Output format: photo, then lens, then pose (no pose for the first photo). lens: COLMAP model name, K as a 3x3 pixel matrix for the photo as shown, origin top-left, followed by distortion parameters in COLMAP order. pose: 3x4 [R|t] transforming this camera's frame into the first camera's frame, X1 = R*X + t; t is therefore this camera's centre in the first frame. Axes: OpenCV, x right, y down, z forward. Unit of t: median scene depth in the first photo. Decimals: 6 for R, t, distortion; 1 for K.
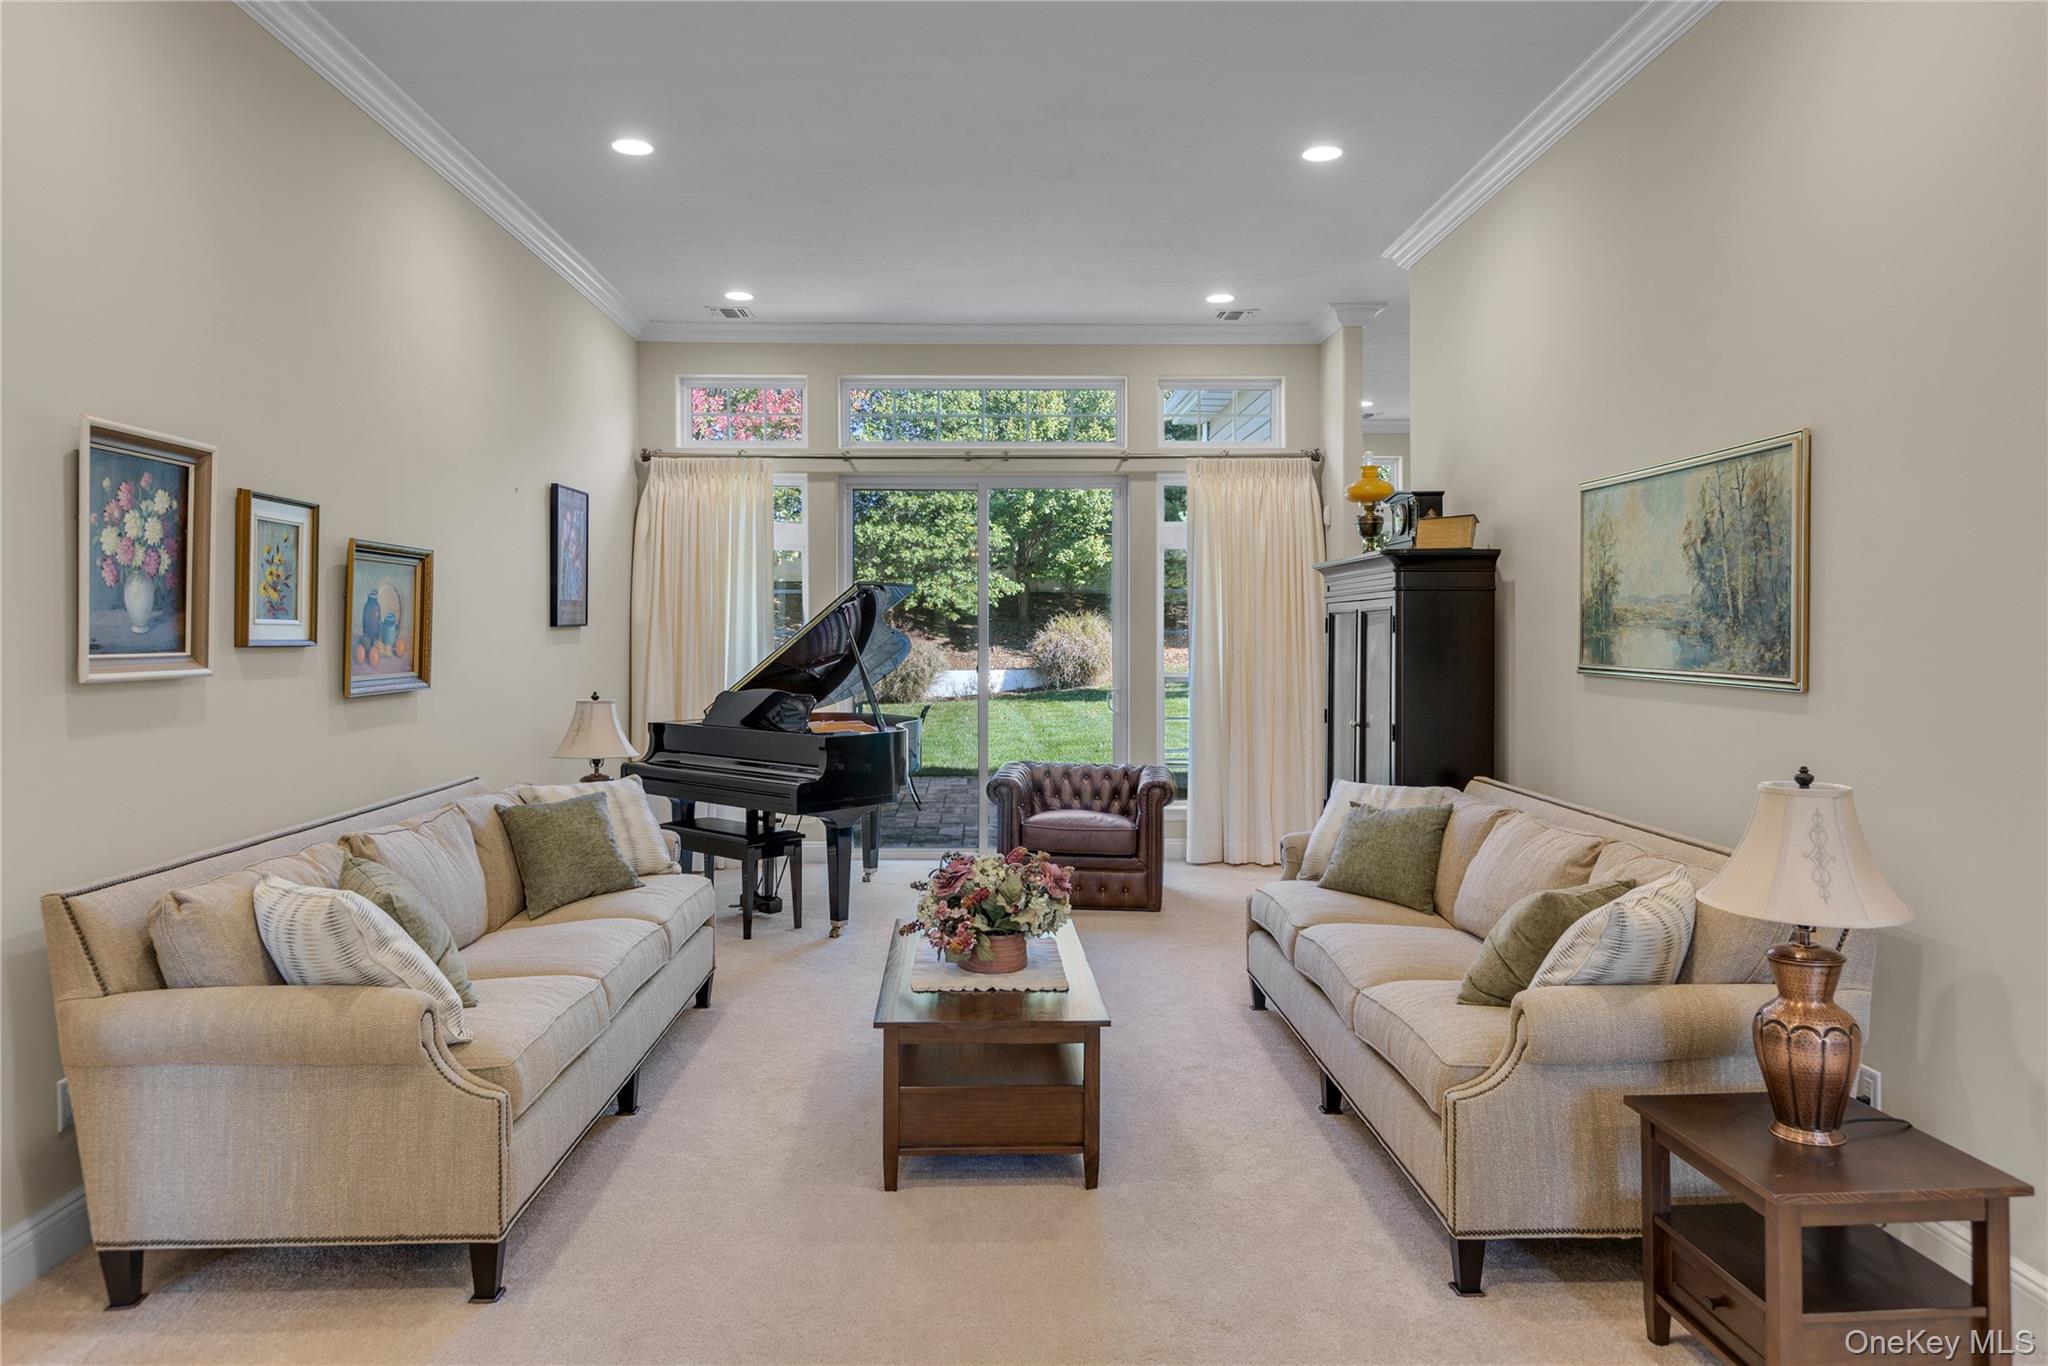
lens RADIAL K [[1305.8, 0, 1027.6], [0, 1305.8, 650.8], [0, 0, 1]] dist [0.001750, -0.000798]
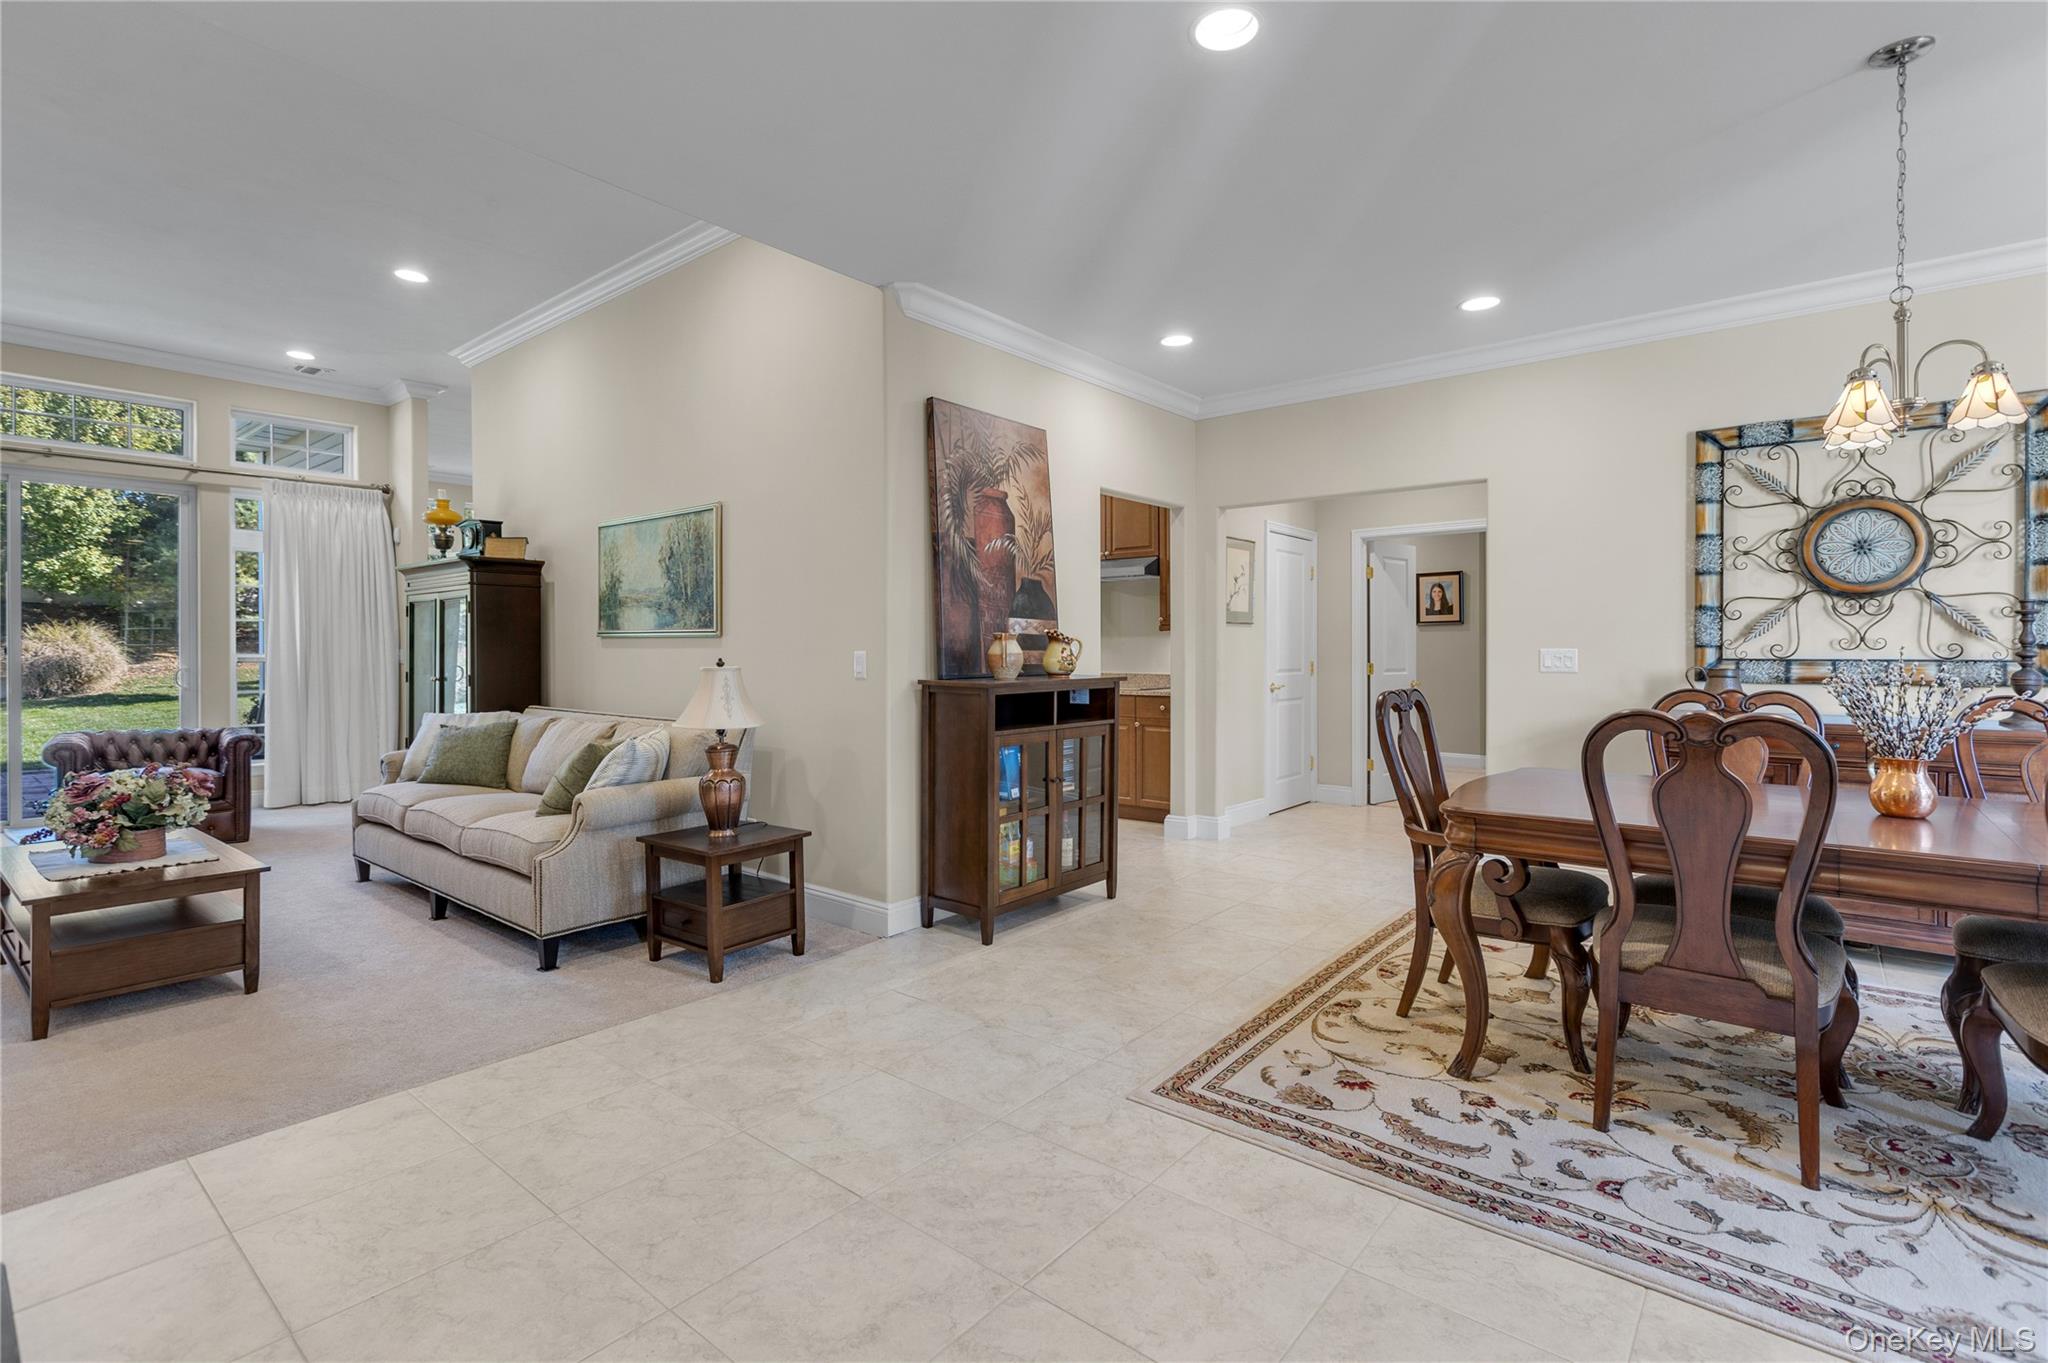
lens RADIAL K [[935.4, 0, 1030.4], [0, 935.4, 653.4], [0, 0, 1]] dist [0.002908, 0.000192]
pose [[0.655553, -0.002869, 0.755144, -0.137494], [0.012382, 0.999899, -0.006950, 0.062946], [-0.755048, 0.013907, 0.655522, -0.232036]]
